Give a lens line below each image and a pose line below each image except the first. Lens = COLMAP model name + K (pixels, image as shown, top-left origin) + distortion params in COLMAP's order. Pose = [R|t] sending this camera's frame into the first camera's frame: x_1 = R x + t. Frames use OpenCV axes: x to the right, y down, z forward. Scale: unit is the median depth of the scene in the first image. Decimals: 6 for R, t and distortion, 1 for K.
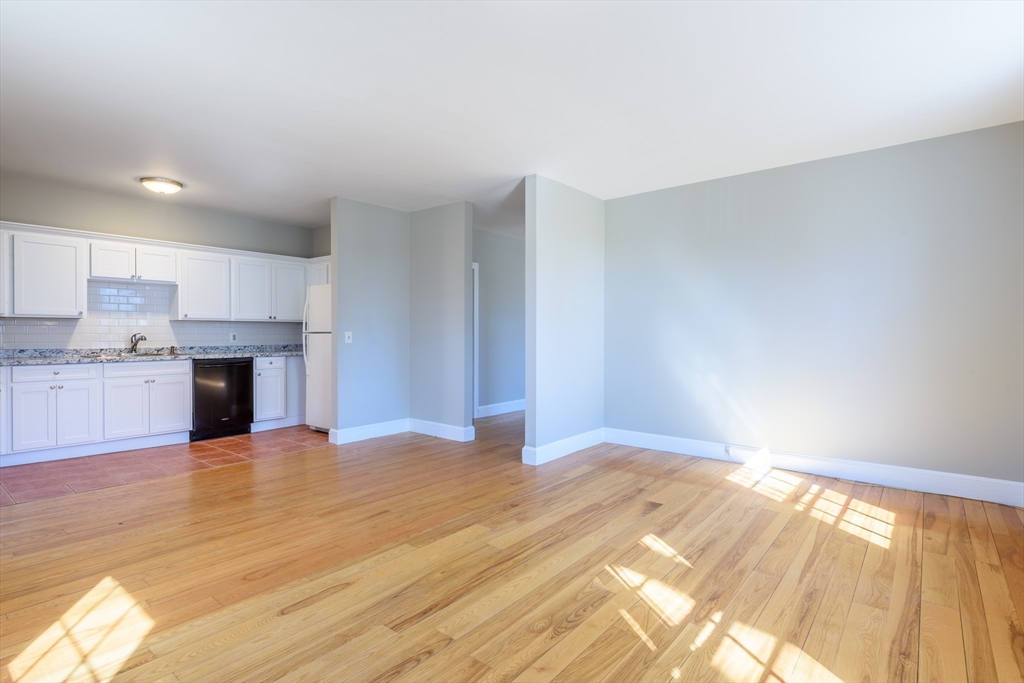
lens RADIAL K [[503.2, 0, 513.9], [0, 503.2, 339.4], [0, 0, 1]] dist [0.020772, -0.013638]
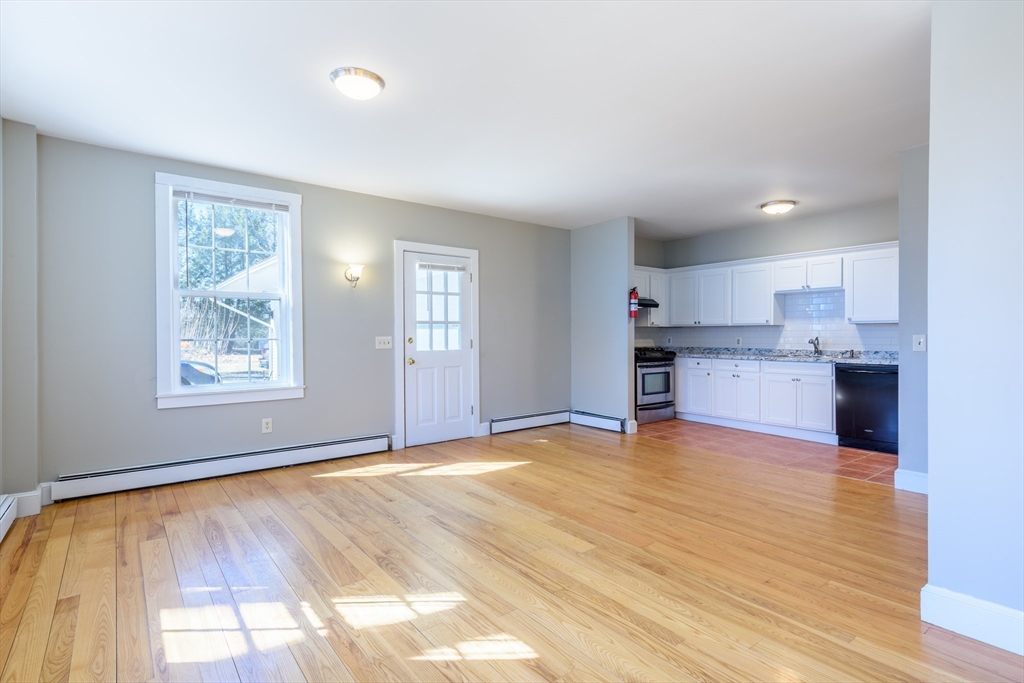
lens RADIAL K [[503.2, 0, 513.9], [0, 503.2, 339.4], [0, 0, 1]] dist [0.020772, -0.013638]
pose [[-0.222802, 0.005706, -0.974847, 0.534287], [-0.011711, 0.999895, 0.008530, -0.009227], [0.974793, 0.013317, -0.222712, 0.663852]]
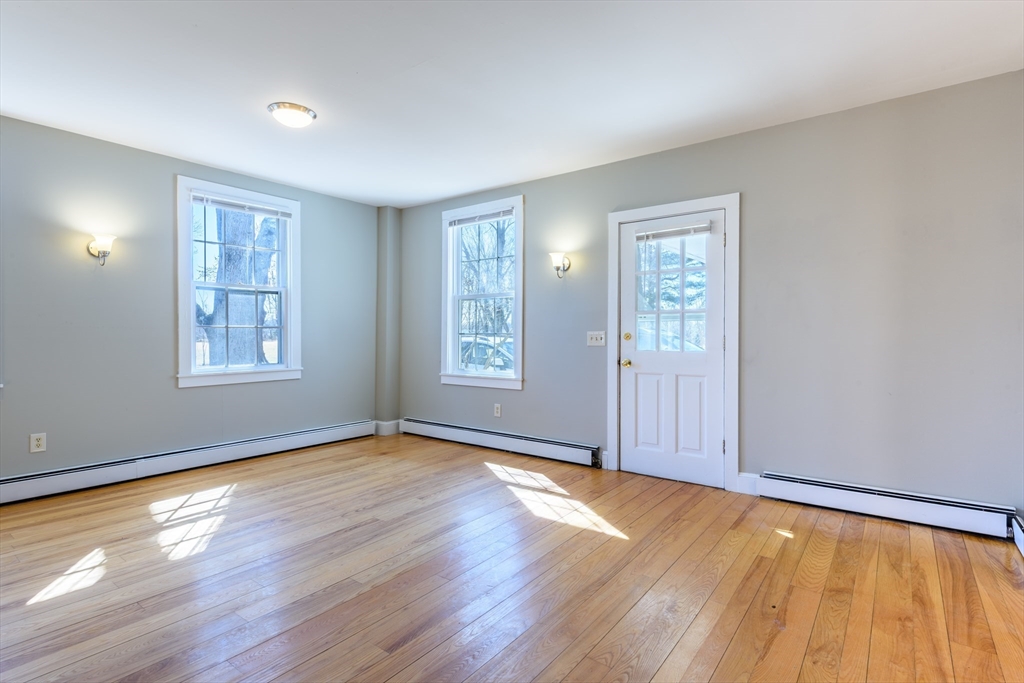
lens RADIAL K [[503.2, 0, 513.9], [0, 503.2, 339.4], [0, 0, 1]] dist [0.020772, -0.013638]
pose [[-0.999587, -0.002160, -0.028653, -0.250321], [-0.002881, 0.999680, 0.025148, -0.010660], [0.028590, 0.025220, -0.999273, 1.044672]]
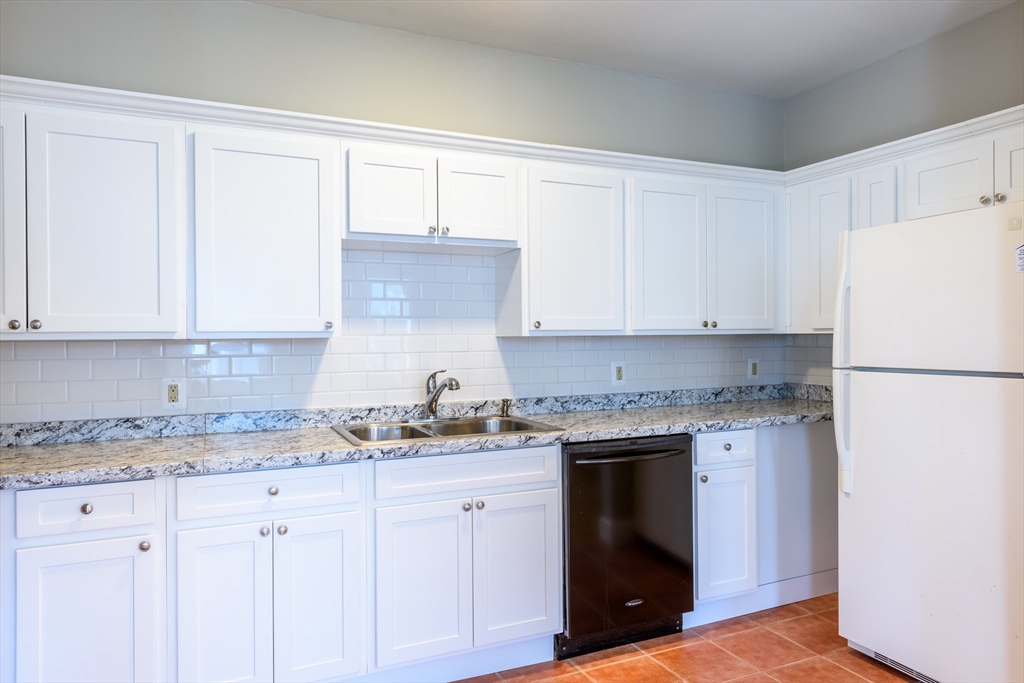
lens RADIAL K [[668.4, 0, 512.0], [0, 668.4, 341.5], [0, 0, 1]] dist [0.023212, -0.003631]
pose [[0.891612, -0.005299, -0.452770, -0.491161], [0.004014, 0.999985, -0.003799, -0.036706], [0.452783, 0.001570, 0.891619, 0.600168]]
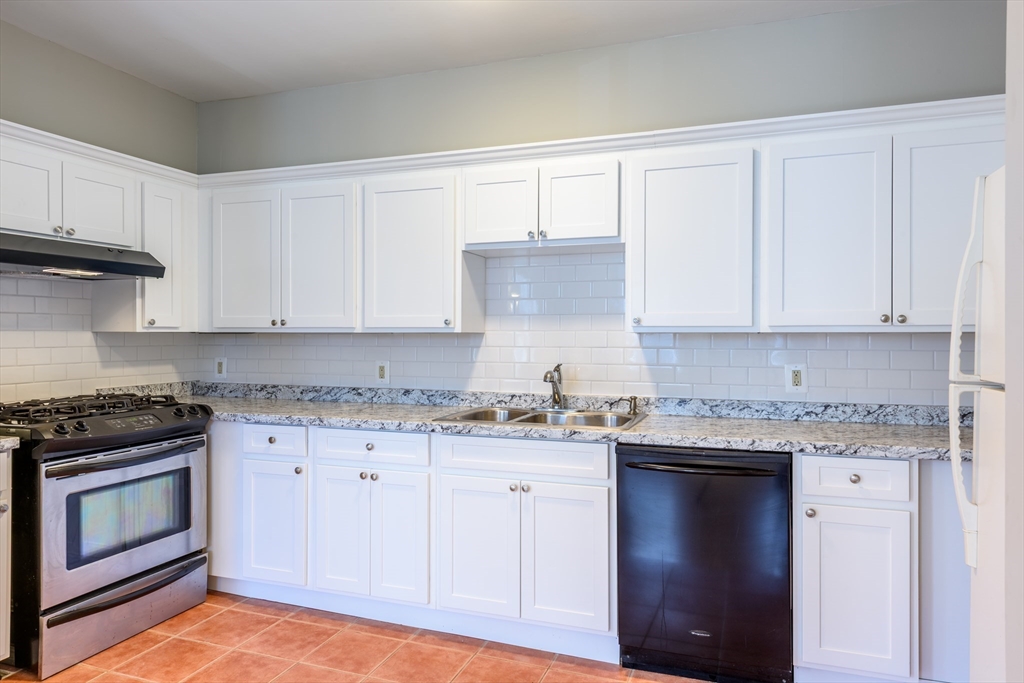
lens RADIAL K [[668.4, 0, 512.0], [0, 668.4, 341.5], [0, 0, 1]] dist [0.023212, -0.003631]
pose [[0.333228, 0.008268, -0.942810, -0.231517], [-0.012203, 0.999916, 0.004455, -0.037200], [0.942767, 0.010020, 0.333301, 0.848701]]
